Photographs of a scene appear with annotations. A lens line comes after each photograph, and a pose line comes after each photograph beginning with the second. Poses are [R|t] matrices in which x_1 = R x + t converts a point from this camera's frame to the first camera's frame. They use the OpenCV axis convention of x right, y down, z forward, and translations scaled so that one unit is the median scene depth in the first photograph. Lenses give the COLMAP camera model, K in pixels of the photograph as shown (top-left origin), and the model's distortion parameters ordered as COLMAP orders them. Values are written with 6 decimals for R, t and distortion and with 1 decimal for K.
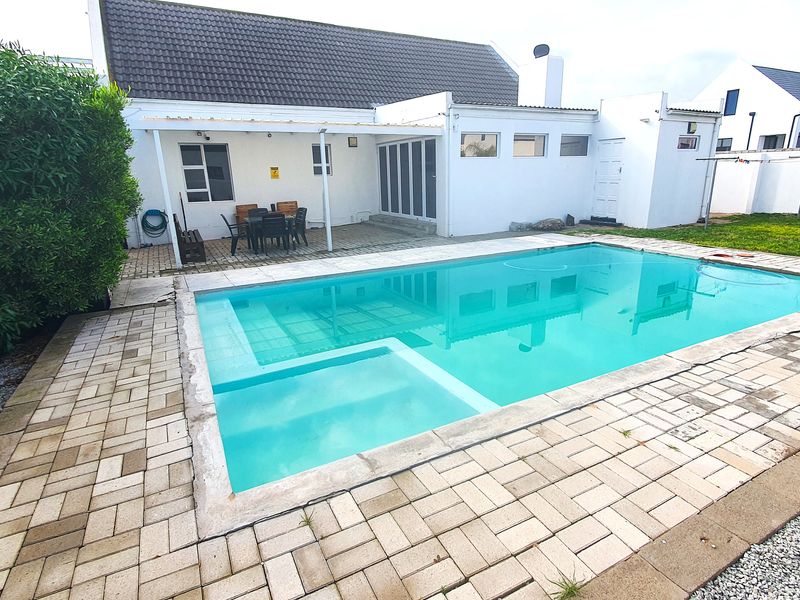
lens RADIAL K [[438.3, 0, 403.1], [0, 438.3, 300.6], [0, 0, 1]] dist [-0.000616, -0.001398]
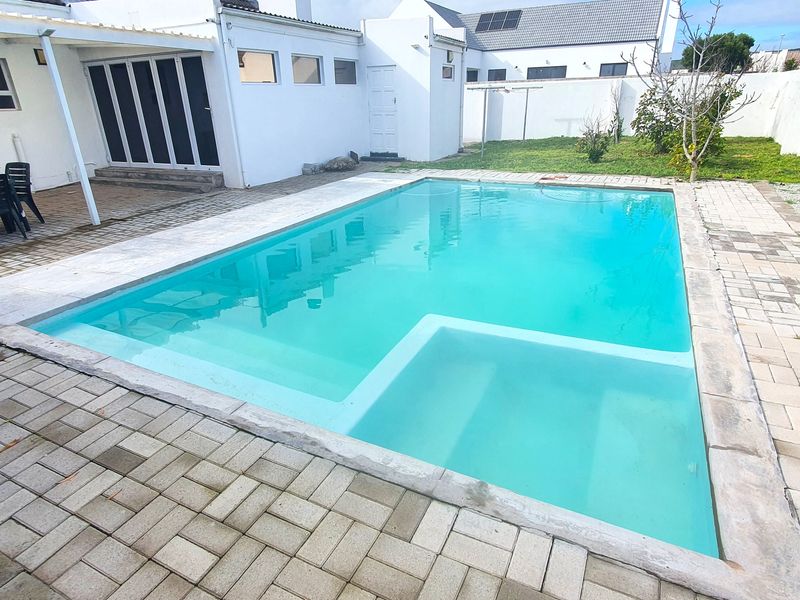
lens RADIAL K [[479.7, 0, 386.8], [0, 479.7, 317.5], [0, 0, 1]] dist [0.000710, -0.002831]
pose [[0.821099, -0.235588, 0.519899, -0.195362], [0.167886, 0.970238, 0.174506, -0.026242], [-0.545537, -0.056003, 0.836213, 0.118326]]
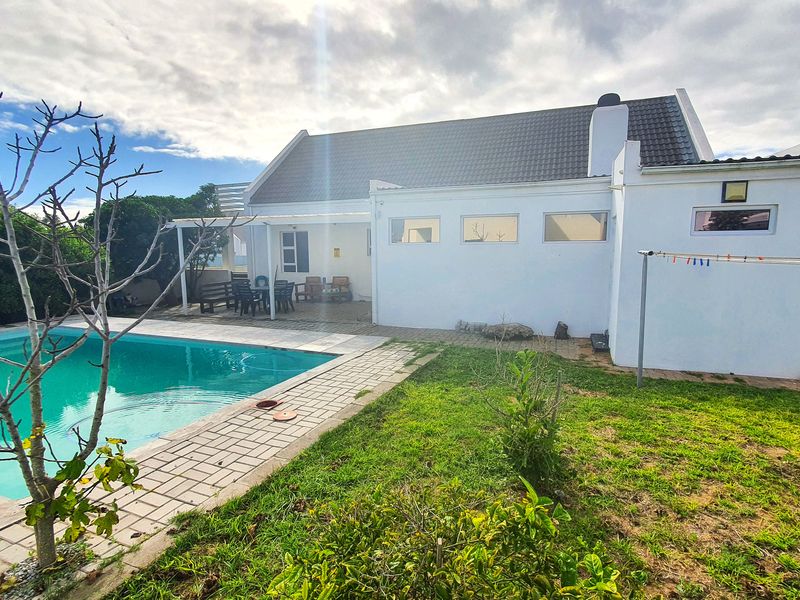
lens RADIAL K [[438.3, 0, 400.1], [0, 438.3, 298.3], [0, 0, 1]] dist [-0.000616, -0.001398]
pose [[0.633154, 0.106418, -0.766676, 0.868116], [-0.216124, 0.975415, -0.043093, -0.173025], [0.743241, 0.192981, 0.640587, 0.421452]]
